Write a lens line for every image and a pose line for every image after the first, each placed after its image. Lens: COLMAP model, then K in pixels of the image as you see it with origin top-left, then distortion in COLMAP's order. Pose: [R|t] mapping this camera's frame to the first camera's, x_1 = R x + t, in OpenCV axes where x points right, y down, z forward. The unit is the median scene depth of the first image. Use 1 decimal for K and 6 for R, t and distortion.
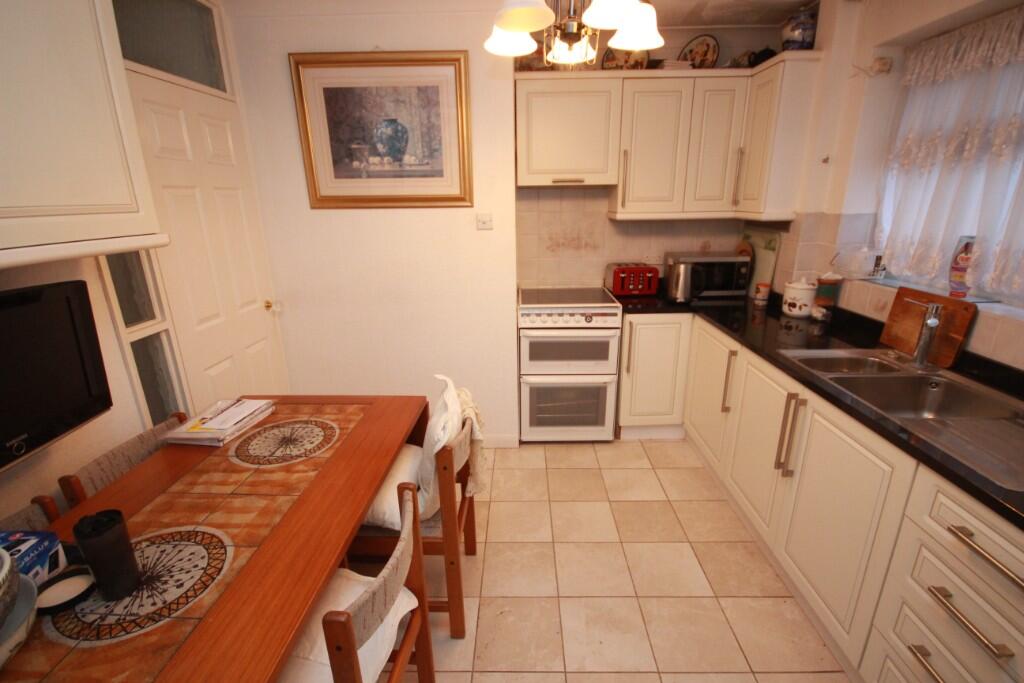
lens RADIAL K [[468.6, 0, 515.4], [0, 468.6, 345.7], [0, 0, 1]] dist [-0.005783, -0.001312]
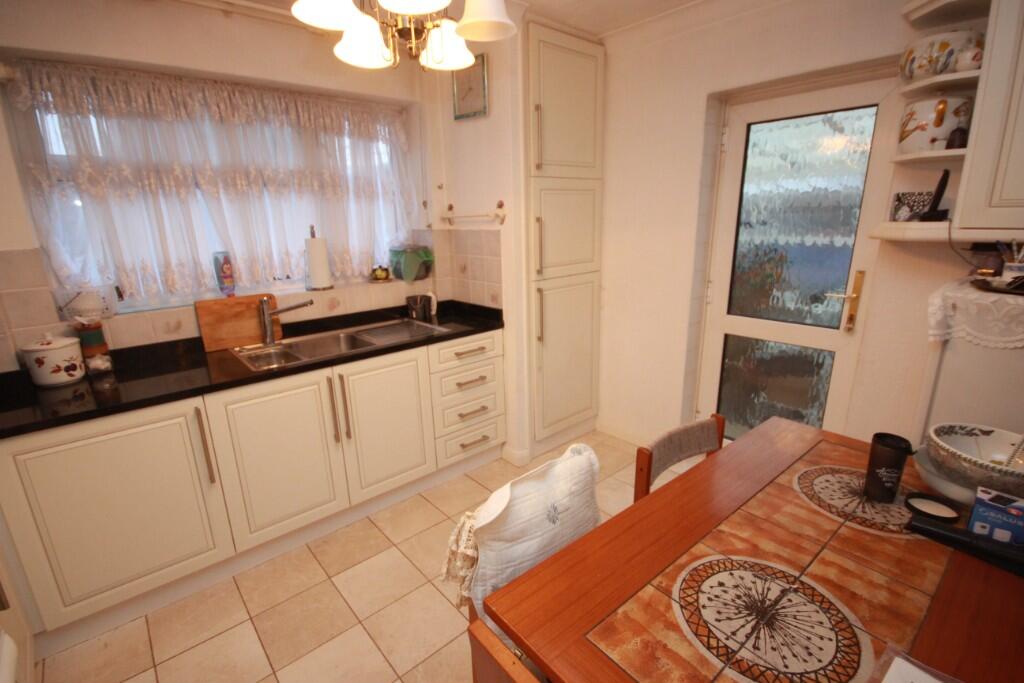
lens RADIAL K [[468.6, 0, 514.0], [0, 468.6, 344.6], [0, 0, 1]] dist [-0.005783, -0.001312]
pose [[-0.669649, -0.167753, 0.723484, -0.719142], [0.251847, 0.865143, 0.433706, -0.454895], [-0.698673, 0.472638, -0.537094, 1.529934]]
